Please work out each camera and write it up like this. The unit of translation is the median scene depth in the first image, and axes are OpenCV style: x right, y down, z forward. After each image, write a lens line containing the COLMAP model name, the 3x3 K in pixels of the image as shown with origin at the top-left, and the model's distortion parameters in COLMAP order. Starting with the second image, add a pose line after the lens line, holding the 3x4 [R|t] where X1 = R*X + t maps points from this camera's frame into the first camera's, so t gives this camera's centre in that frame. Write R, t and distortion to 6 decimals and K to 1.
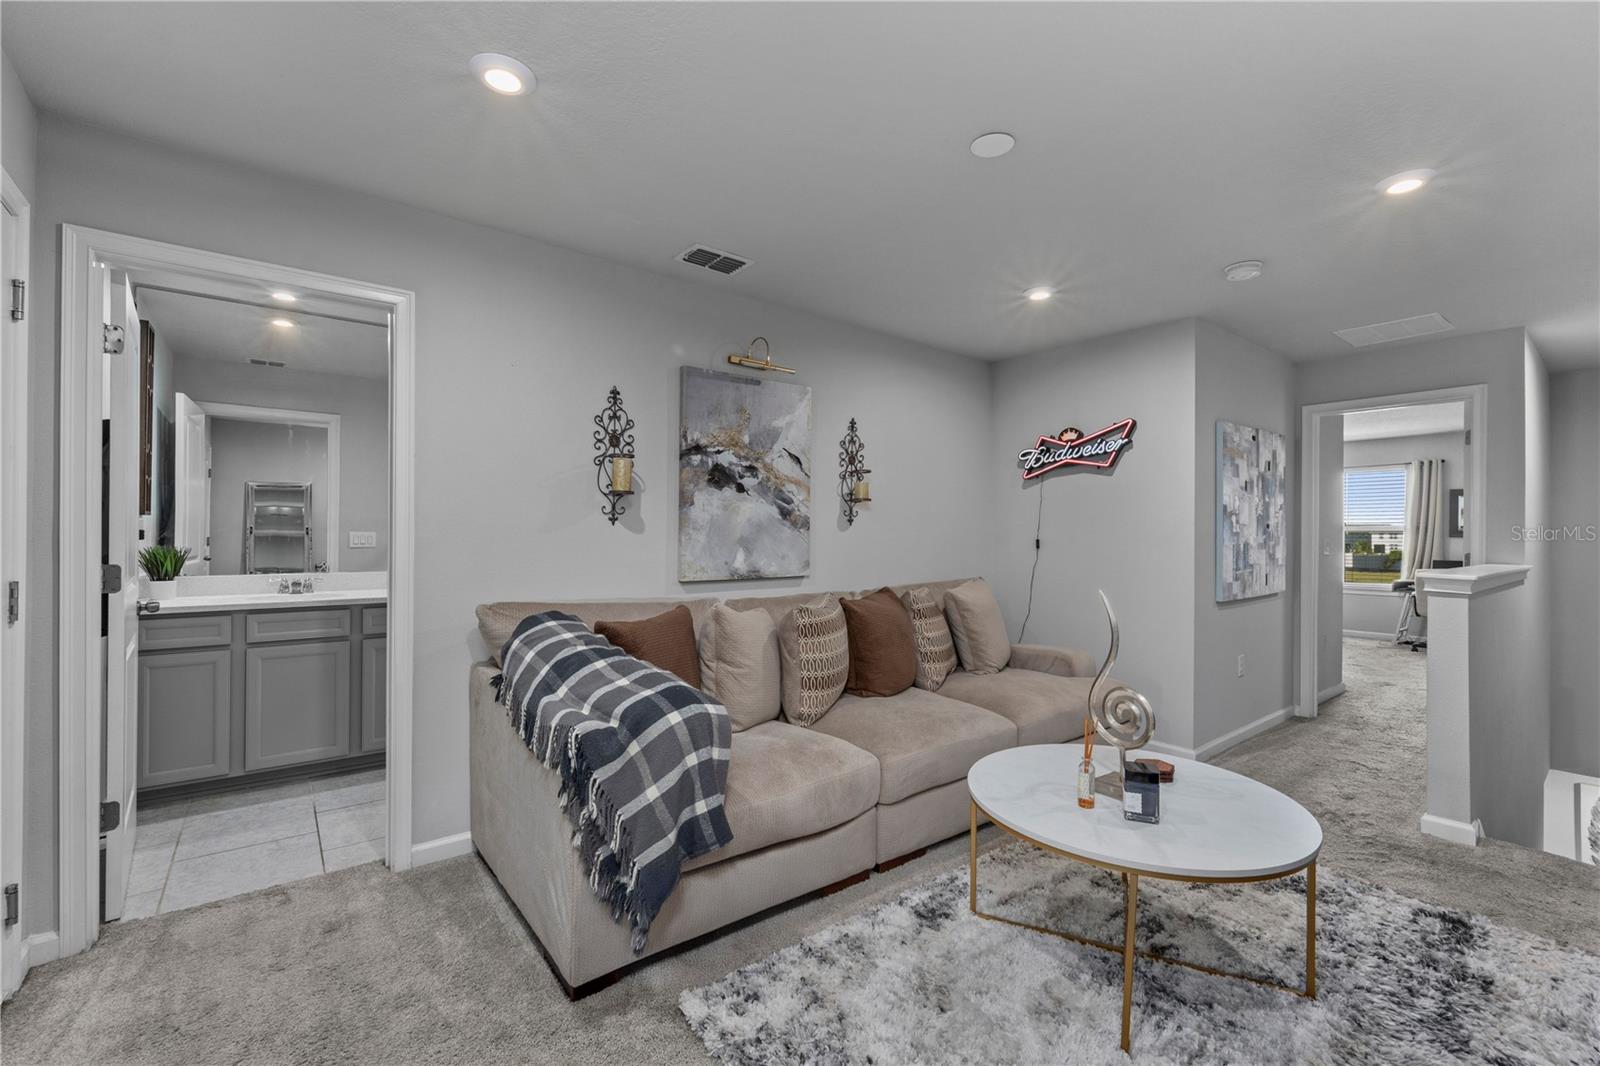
lens RADIAL K [[679.3, 0, 791.7], [0, 679.3, 536.4], [0, 0, 1]] dist [-0.004422, -0.000935]
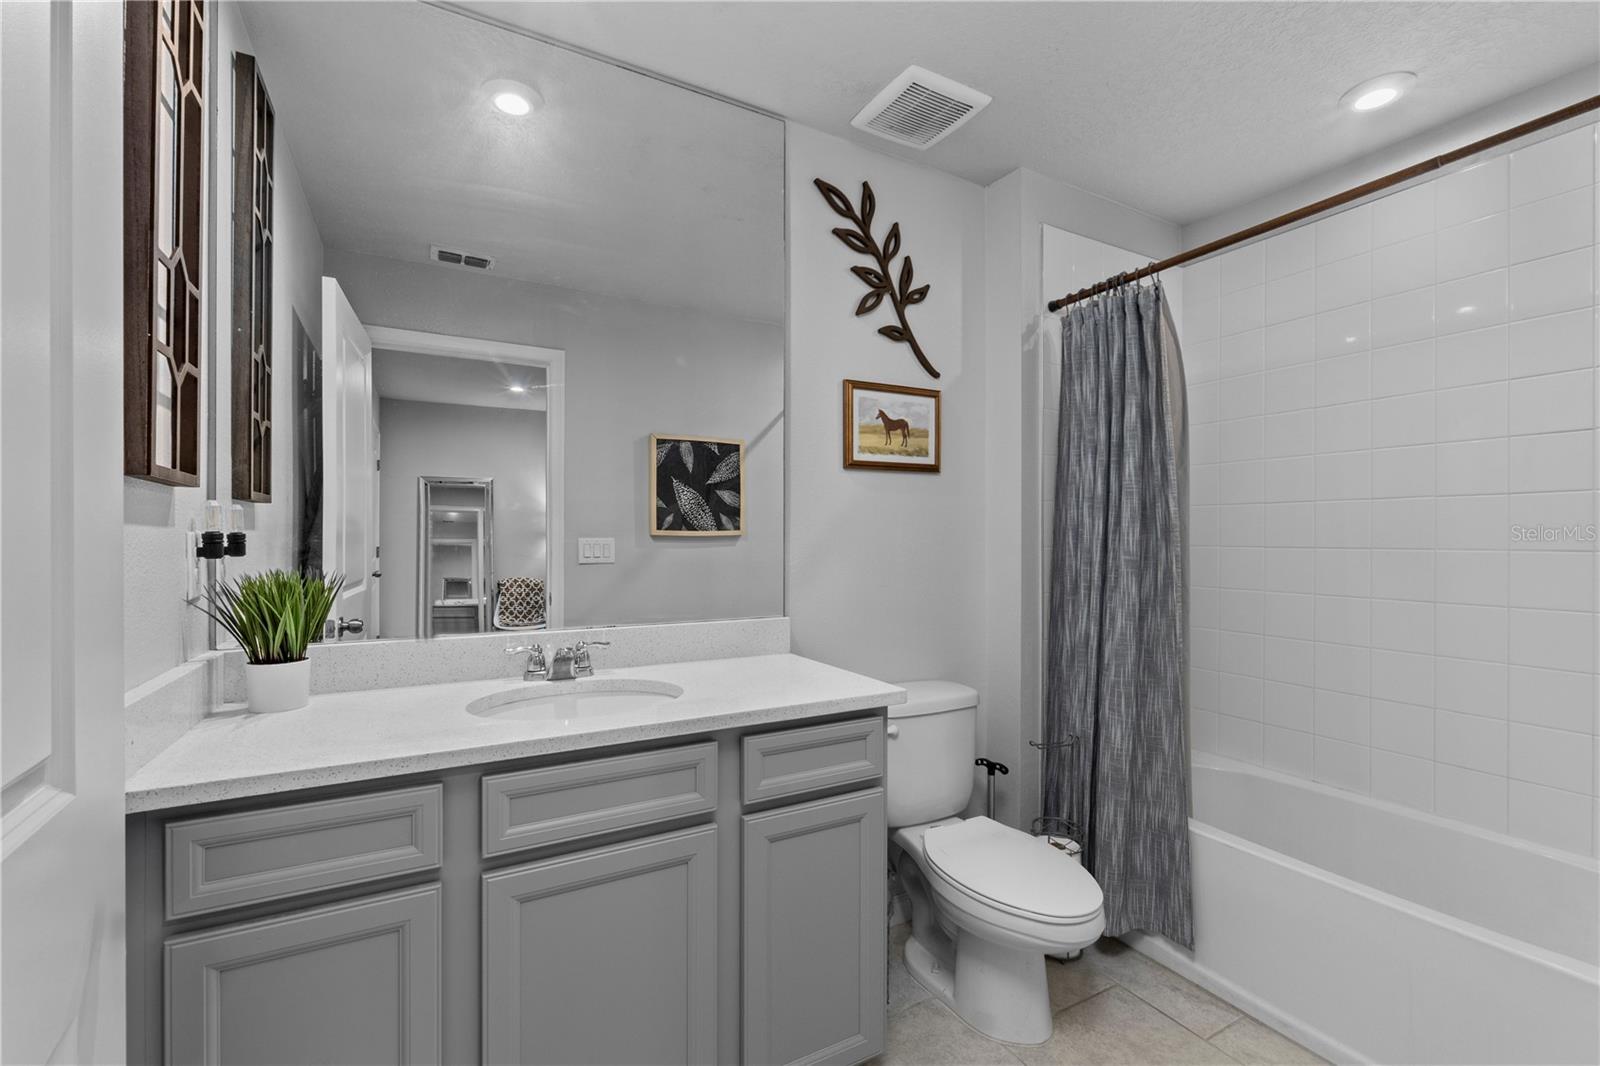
lens RADIAL K [[679.3, 0, 789.5], [0, 679.3, 542.6], [0, 0, 1]] dist [-0.004422, -0.000935]
pose [[0.986484, -0.007600, -0.163683, -0.471307], [0.007769, 0.999970, 0.000391, -0.001830], [0.163675, -0.001658, 0.986513, 0.544347]]
